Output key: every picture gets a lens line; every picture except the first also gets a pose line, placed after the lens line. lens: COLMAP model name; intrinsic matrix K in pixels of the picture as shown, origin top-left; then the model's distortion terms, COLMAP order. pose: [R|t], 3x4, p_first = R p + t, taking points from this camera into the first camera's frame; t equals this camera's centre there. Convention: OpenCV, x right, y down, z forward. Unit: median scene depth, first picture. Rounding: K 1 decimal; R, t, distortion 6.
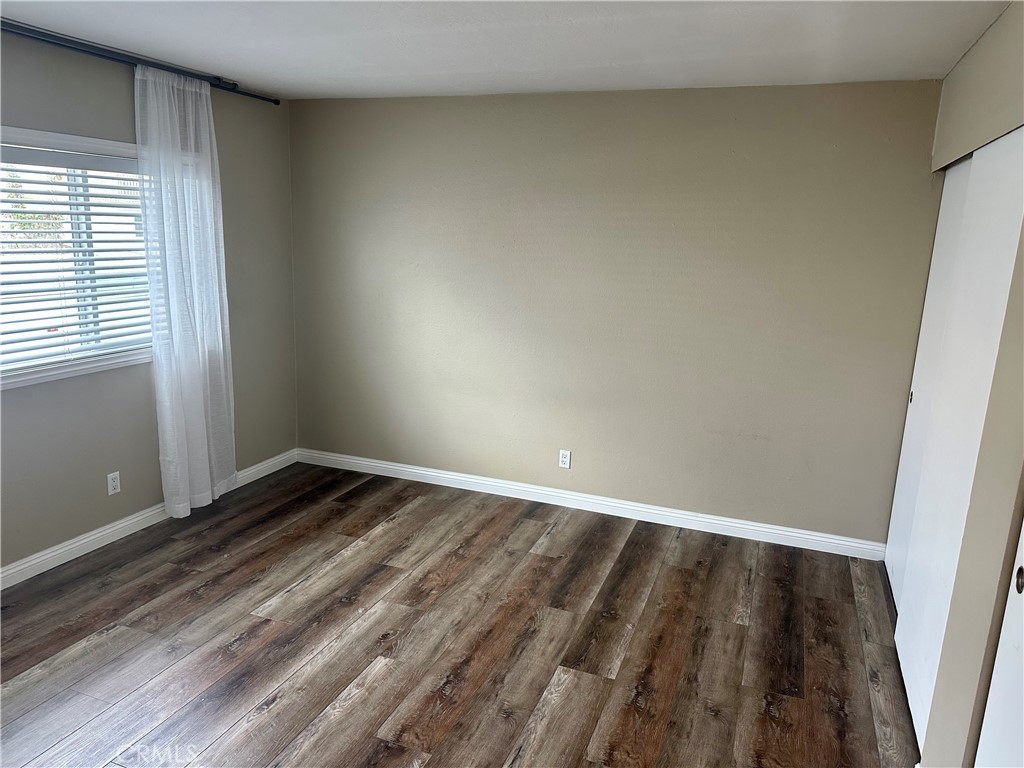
lens RADIAL K [[719.4, 0, 512.2], [0, 719.4, 385.6], [0, 0, 1]] dist [-0.002544, -0.012925]
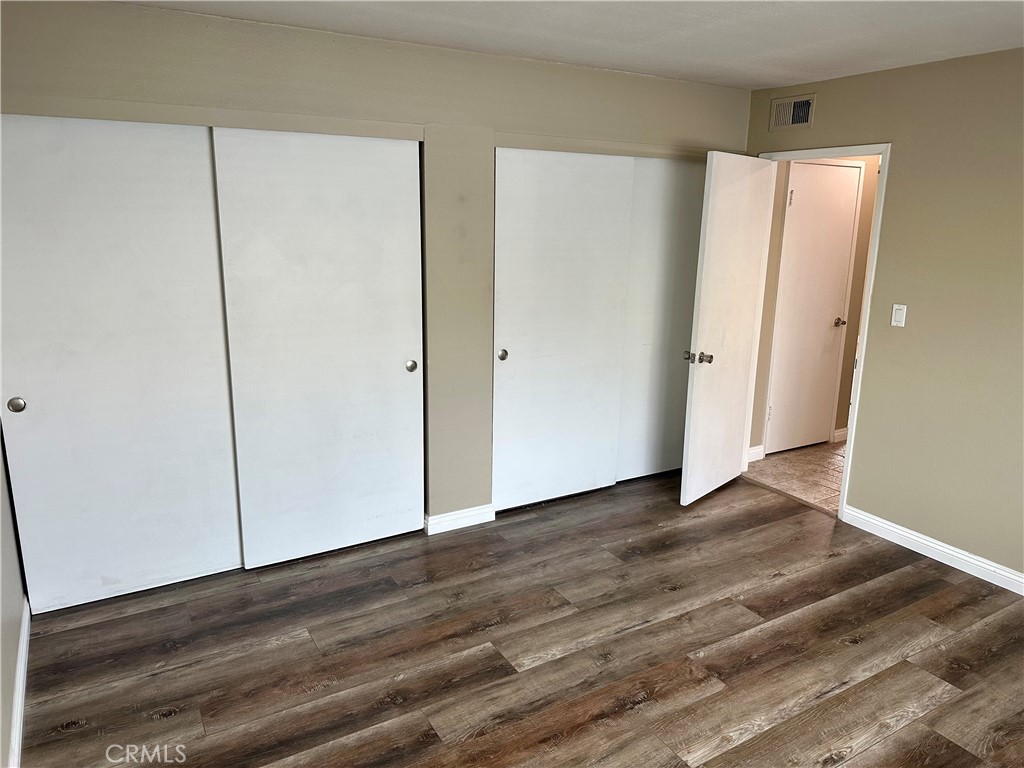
lens RADIAL K [[719.4, 0, 511.4], [0, 719.4, 382.4], [0, 0, 1]] dist [-0.002544, -0.012925]
pose [[-0.790338, -0.189453, 0.582643, -0.421107], [0.090375, 0.904535, 0.416712, -0.368369], [-0.605968, 0.382000, -0.697767, 1.560720]]
